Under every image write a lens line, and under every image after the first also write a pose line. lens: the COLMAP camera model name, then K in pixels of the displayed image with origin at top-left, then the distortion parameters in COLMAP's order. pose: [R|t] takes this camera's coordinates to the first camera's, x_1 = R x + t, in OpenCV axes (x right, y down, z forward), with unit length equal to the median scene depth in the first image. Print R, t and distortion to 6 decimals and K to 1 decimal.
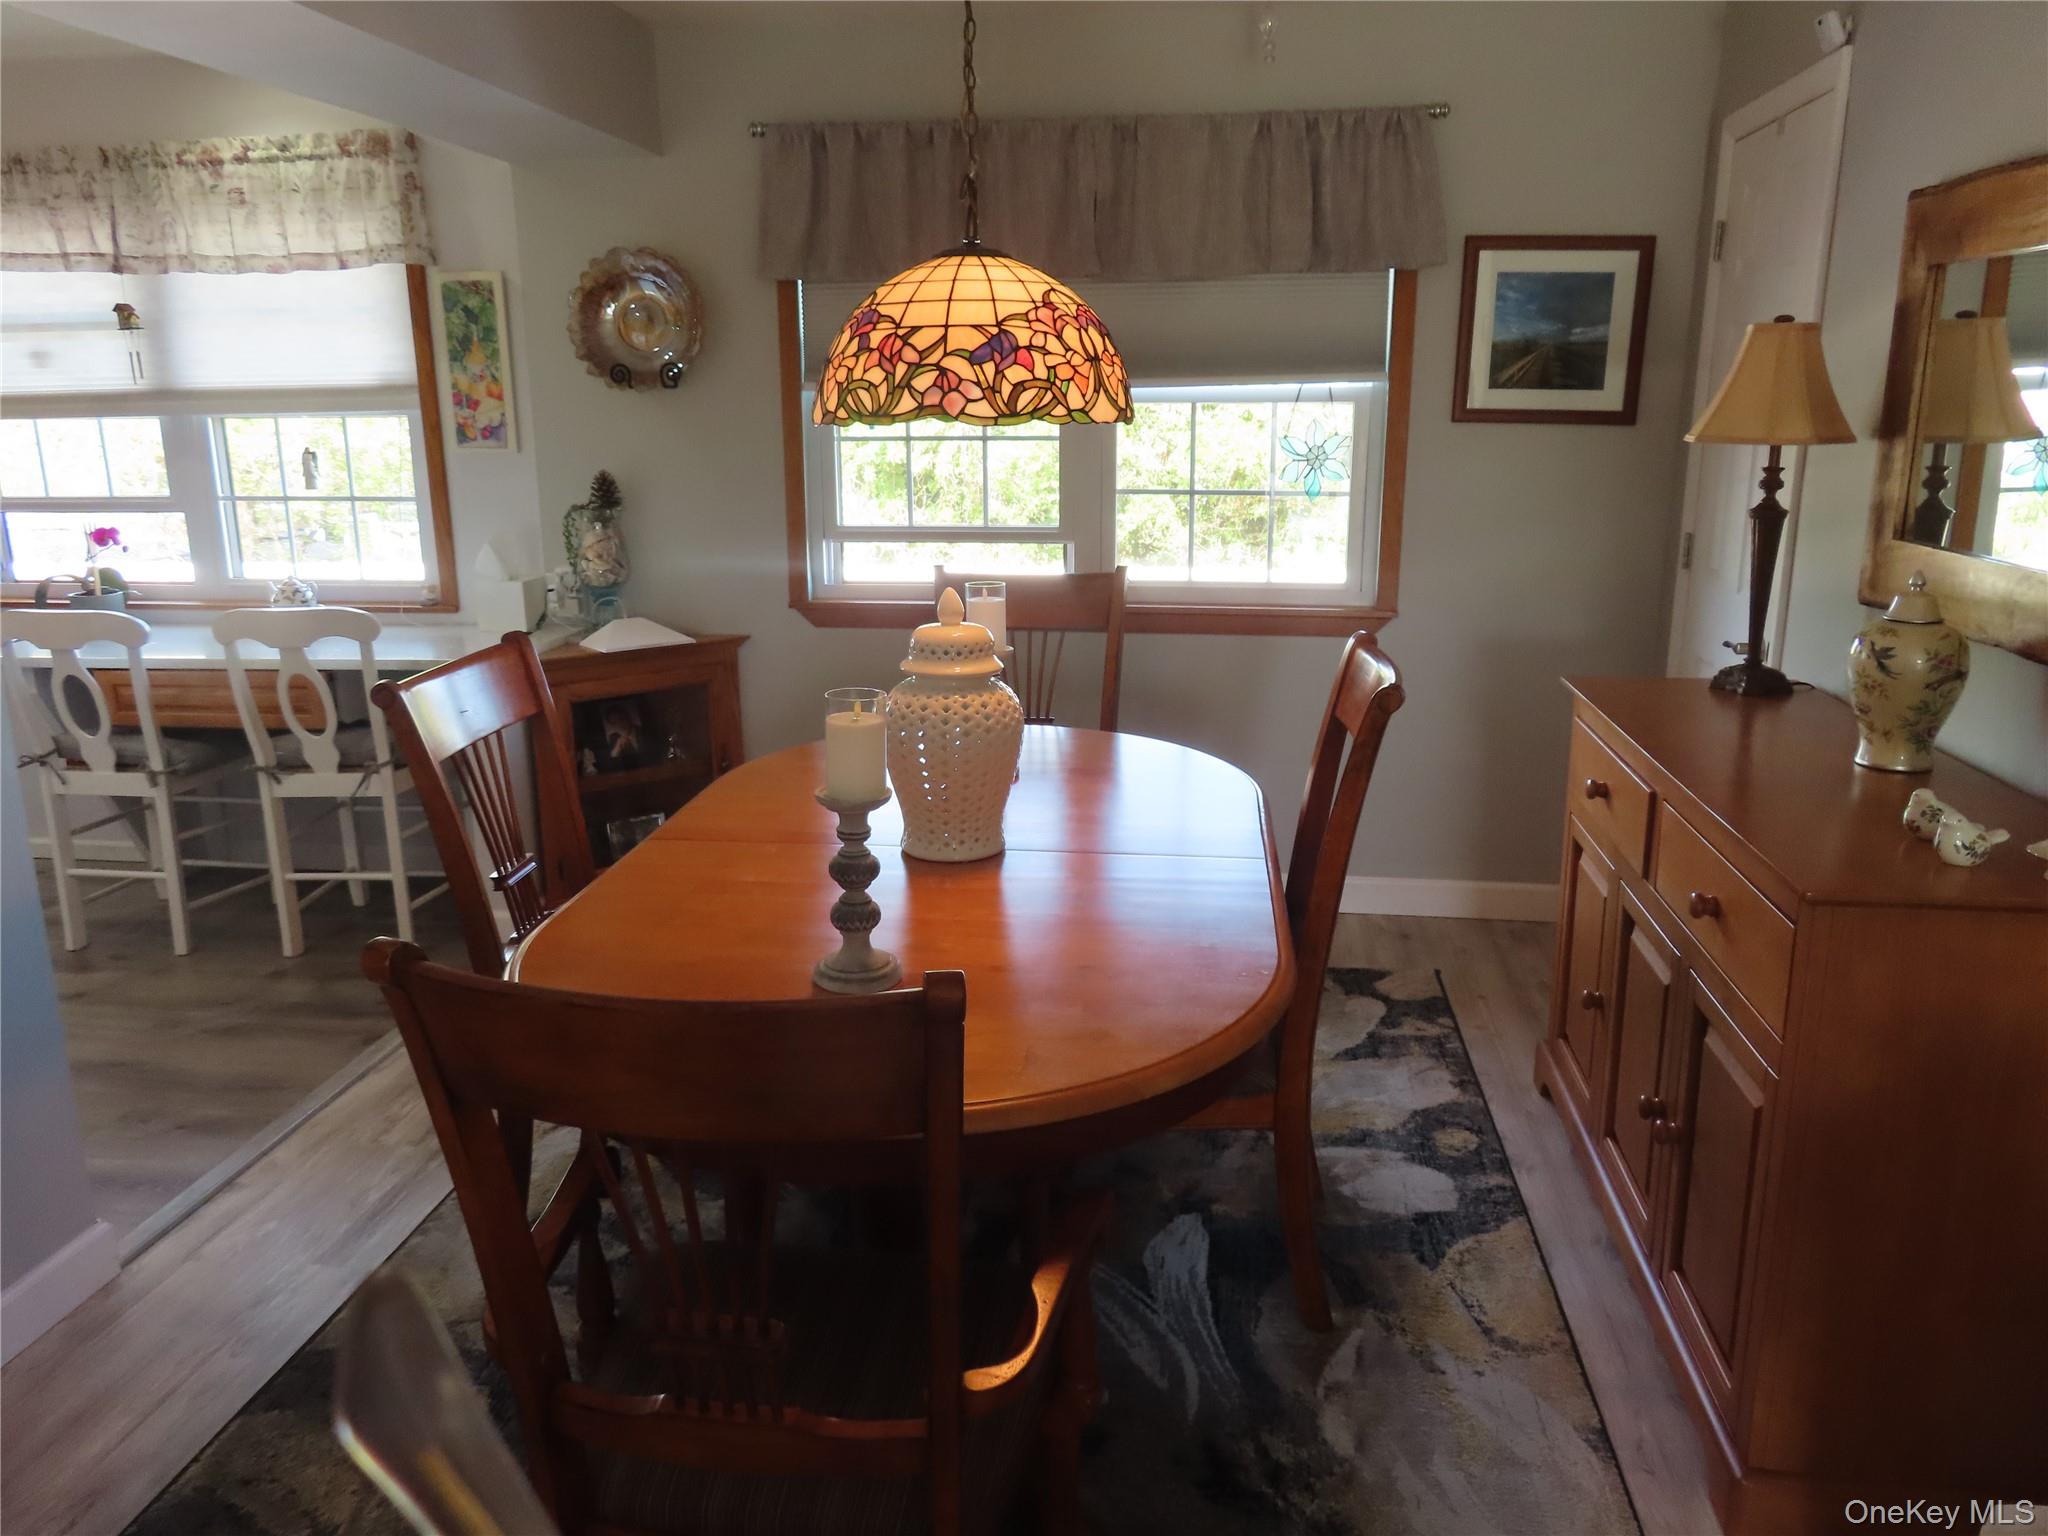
lens RADIAL K [[1467.0, 0, 1027.9], [0, 1467.0, 763.9], [0, 0, 1]] dist [-0.012033, 0.009915]
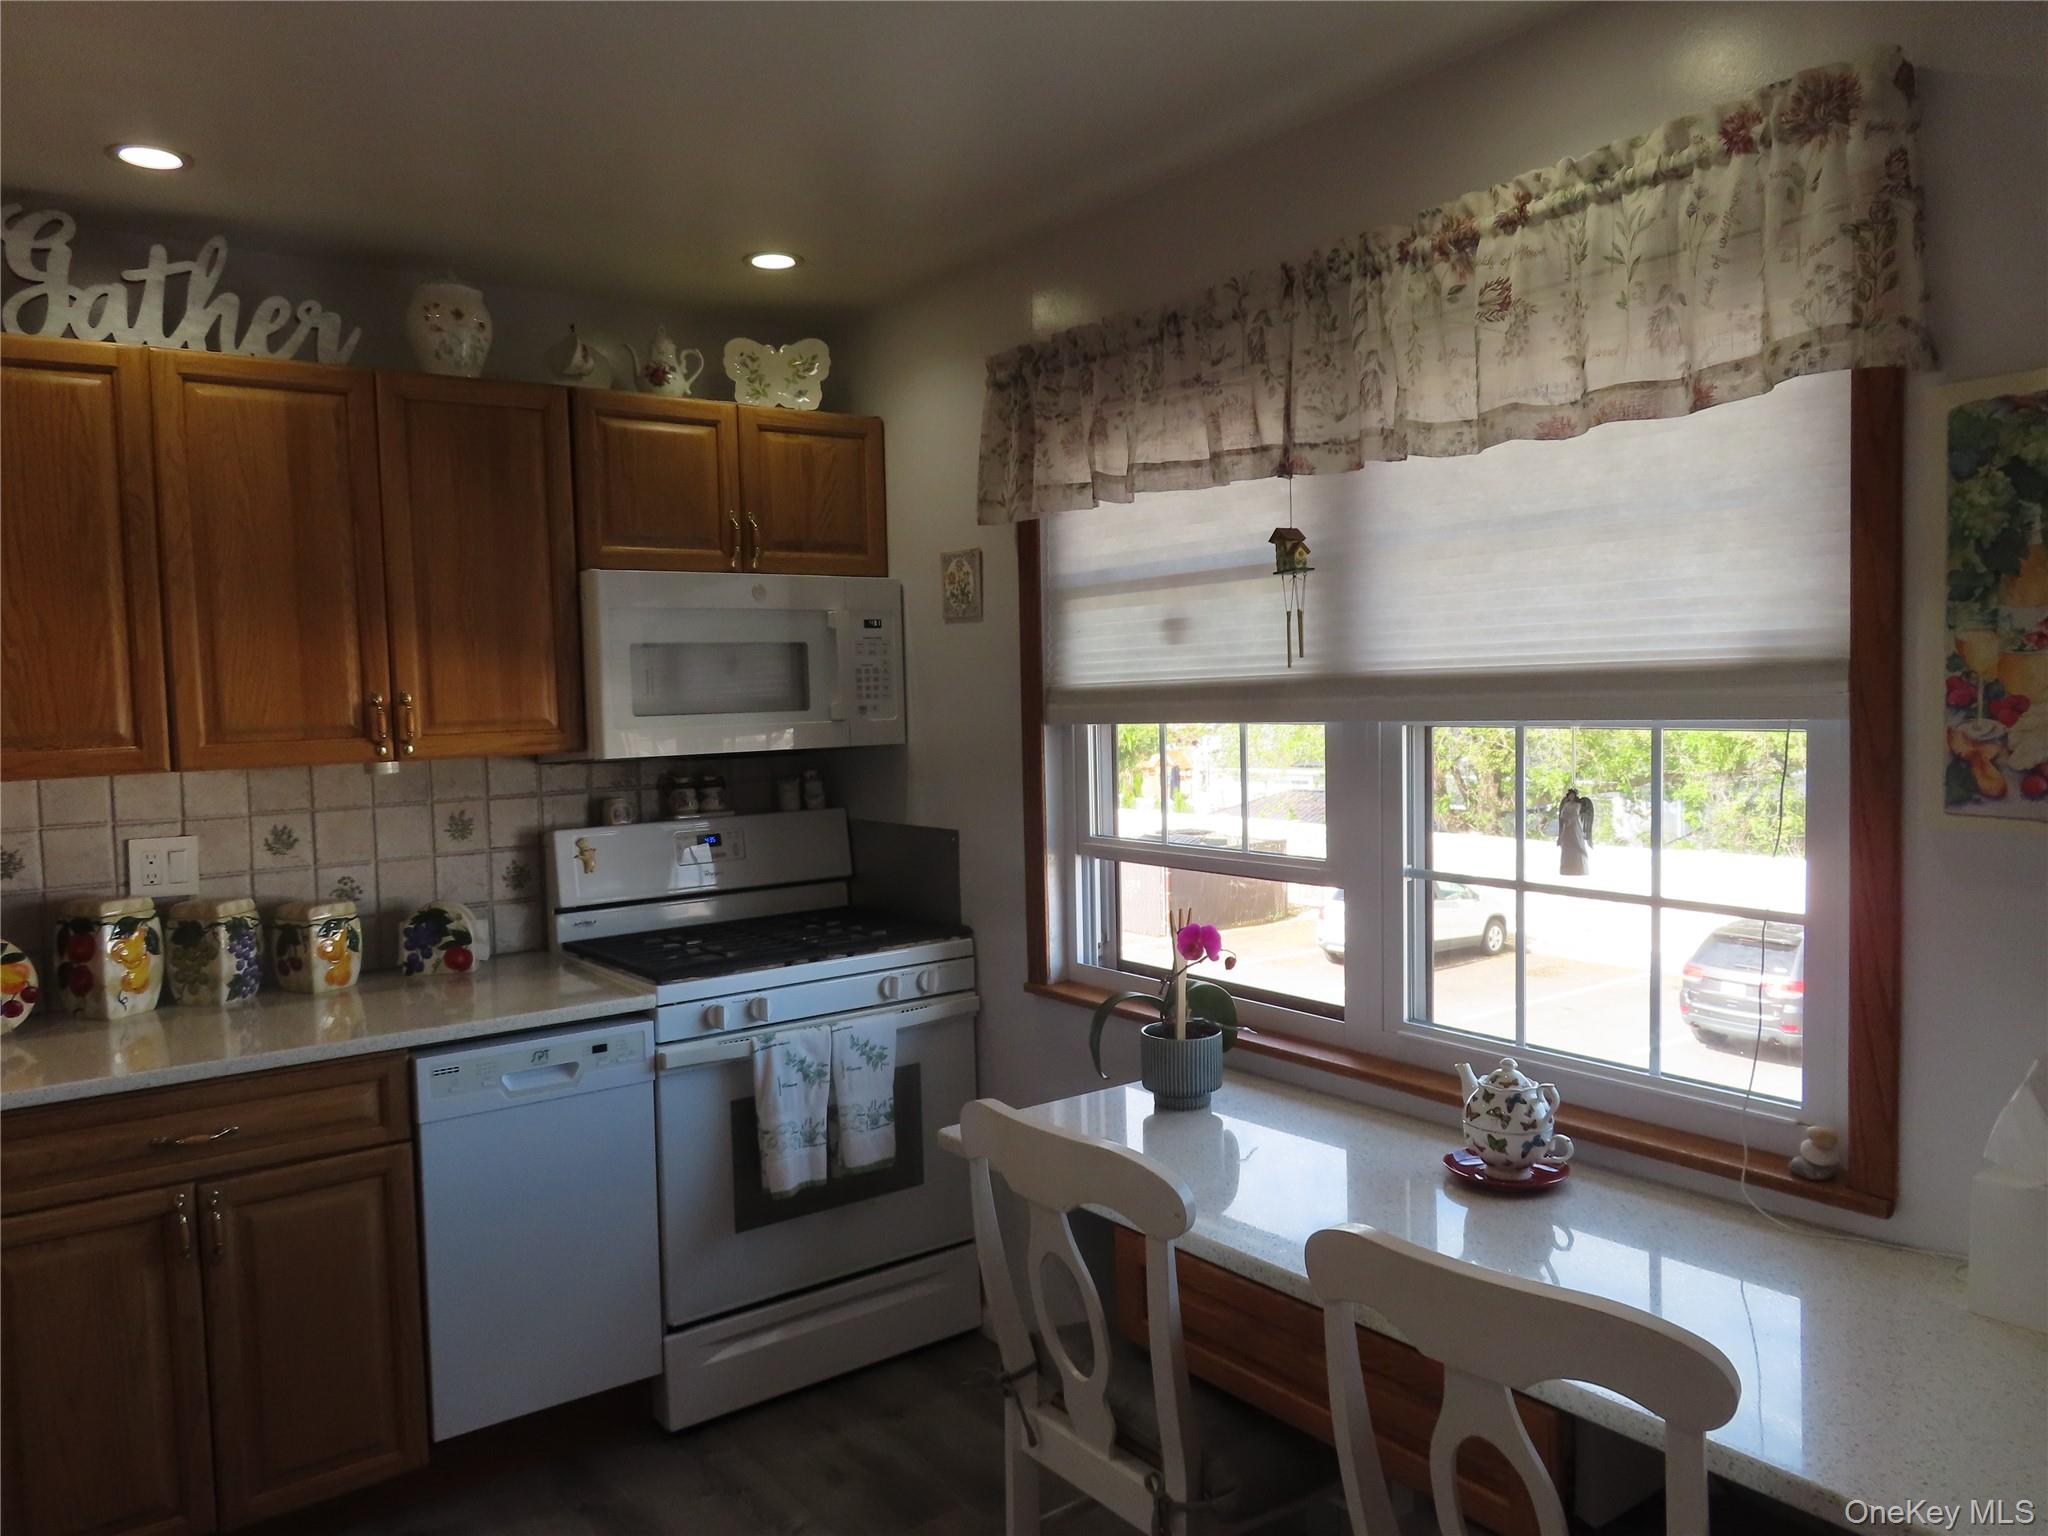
lens RADIAL K [[1467.0, 0, 1025.9], [0, 1467.0, 761.2], [0, 0, 1]] dist [-0.012033, 0.009915]
pose [[0.698730, 0.029474, -0.714778, -0.314139], [-0.158139, 0.980797, -0.114145, -0.162886], [0.697688, 0.192791, 0.689973, 0.618043]]
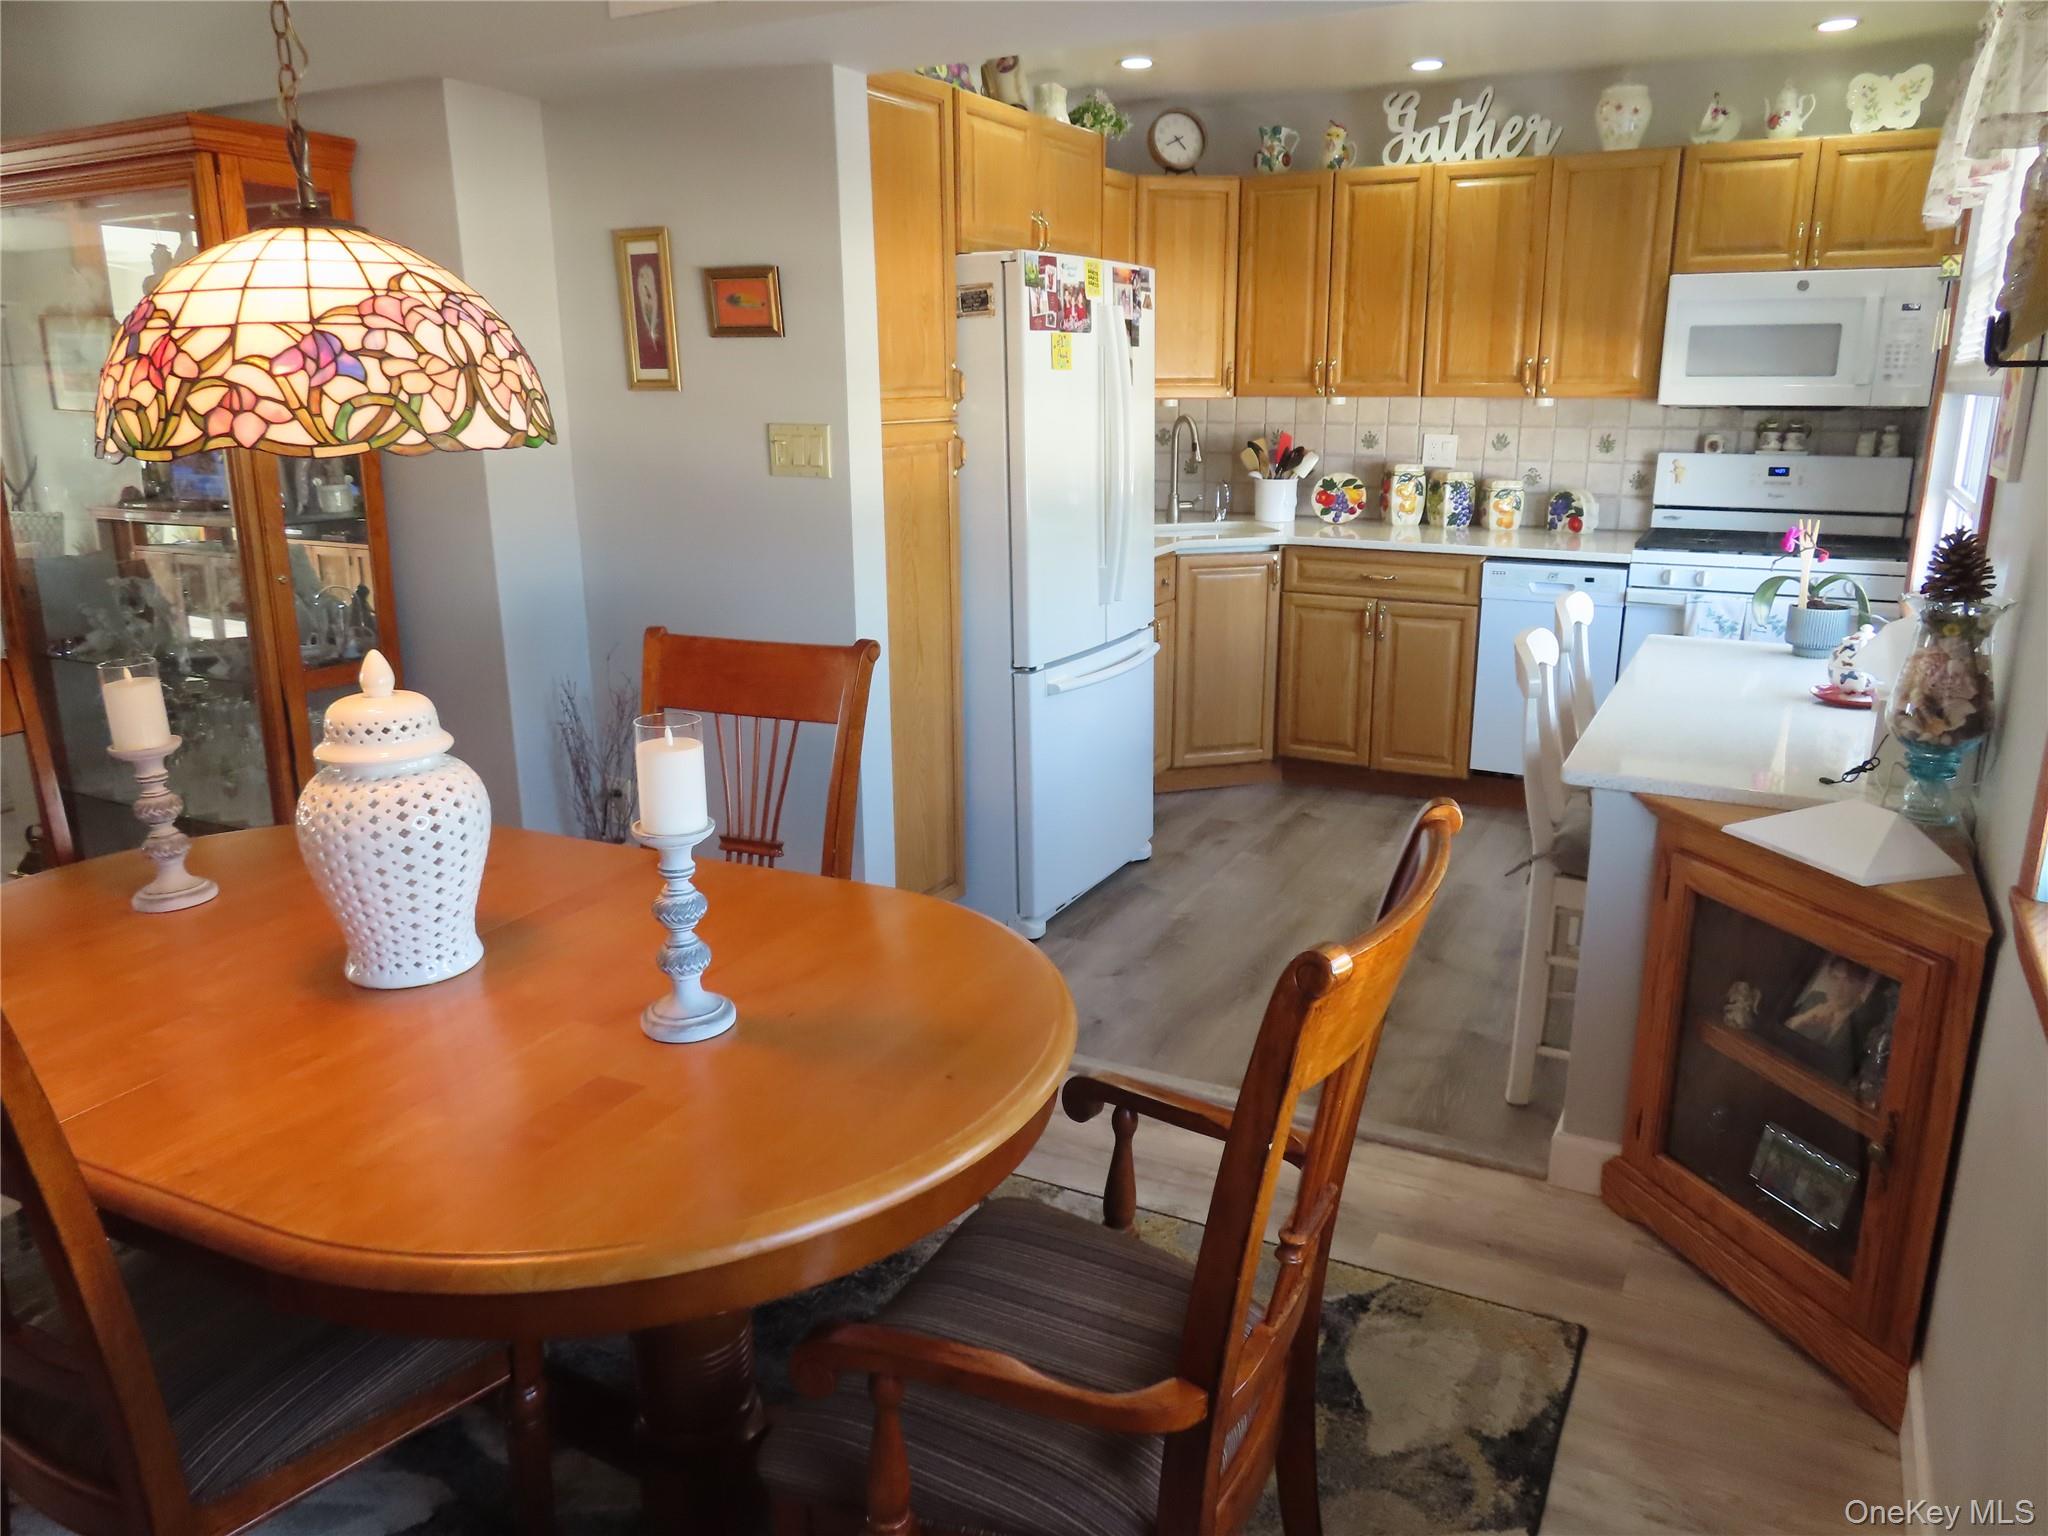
lens RADIAL K [[1467.0, 0, 1024.1], [0, 1467.0, 768.3], [0, 0, 1]] dist [-0.012033, 0.009915]
pose [[-0.338988, 0.261235, -0.903794, 0.331047], [-0.224007, 0.910633, 0.347230, -0.247976], [0.913733, 0.320163, -0.250175, 0.929274]]
